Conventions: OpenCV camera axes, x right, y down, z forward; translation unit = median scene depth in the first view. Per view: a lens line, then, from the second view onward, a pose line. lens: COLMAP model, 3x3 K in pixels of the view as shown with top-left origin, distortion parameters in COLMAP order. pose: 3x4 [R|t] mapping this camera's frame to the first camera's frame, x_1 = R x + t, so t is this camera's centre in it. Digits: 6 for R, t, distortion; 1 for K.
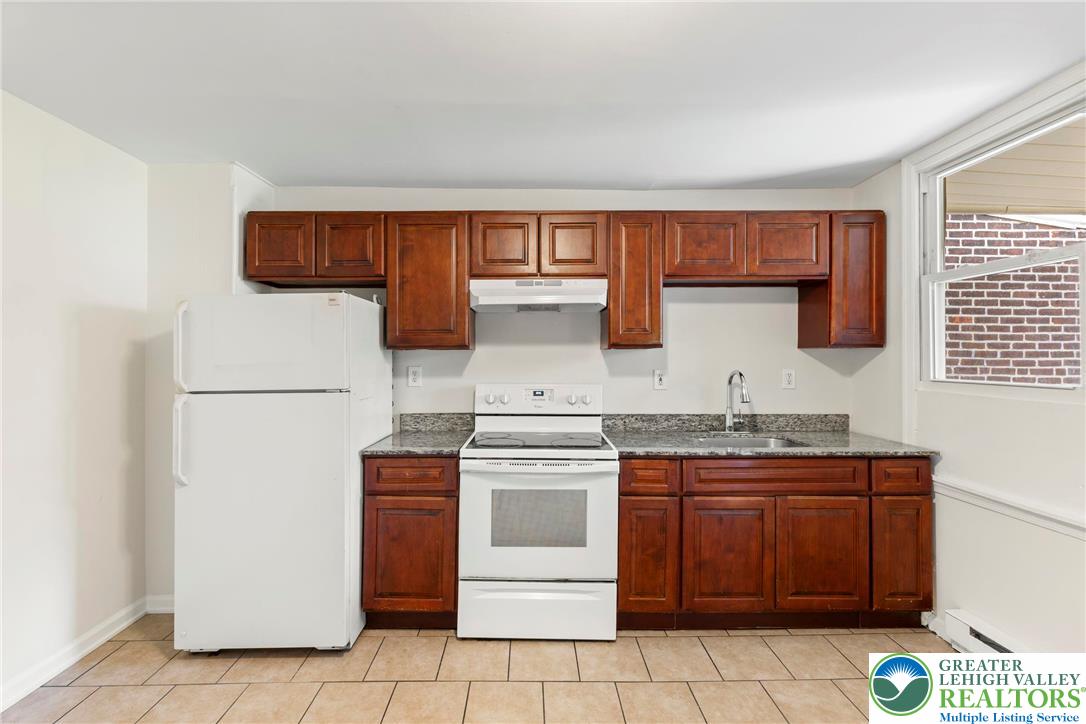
lens RADIAL K [[475.3, 0, 539.9], [0, 475.3, 352.8], [0, 0, 1]] dist [0.007789, 0.000363]
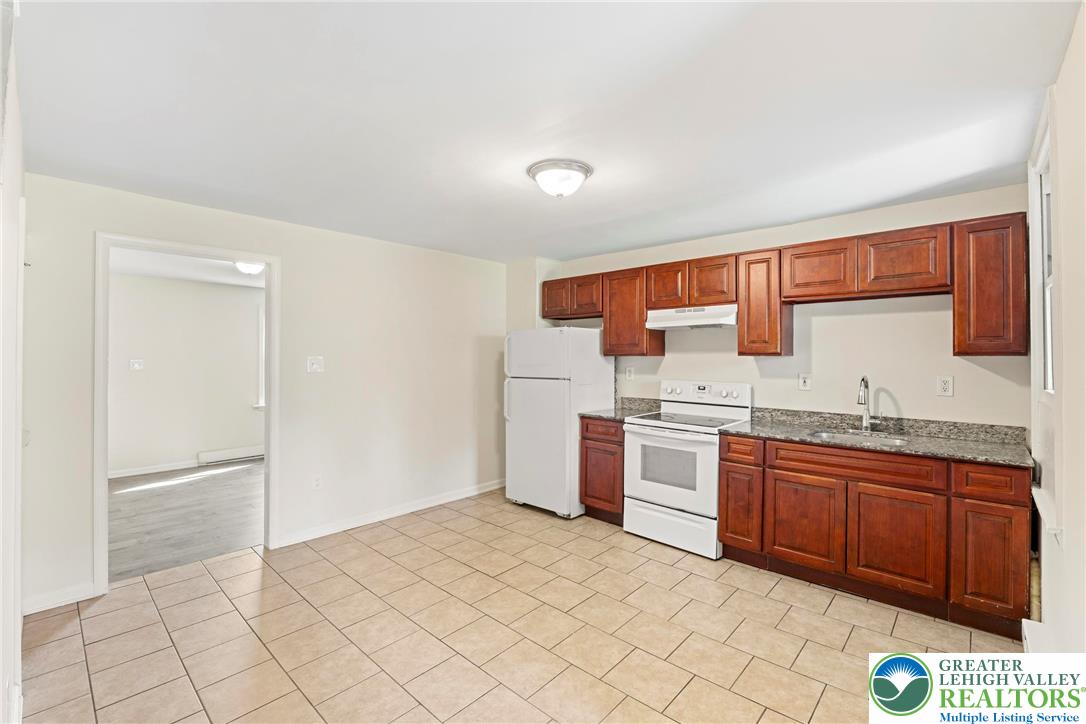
lens RADIAL K [[472.8, 0, 546.3], [0, 472.8, 356.9], [0, 0, 1]] dist [-0.000578, -0.000071]
pose [[0.730018, 0.004163, -0.683415, 0.741693], [0.001321, 0.999971, 0.007502, -0.019772], [0.683427, -0.006379, 0.729991, -0.377083]]
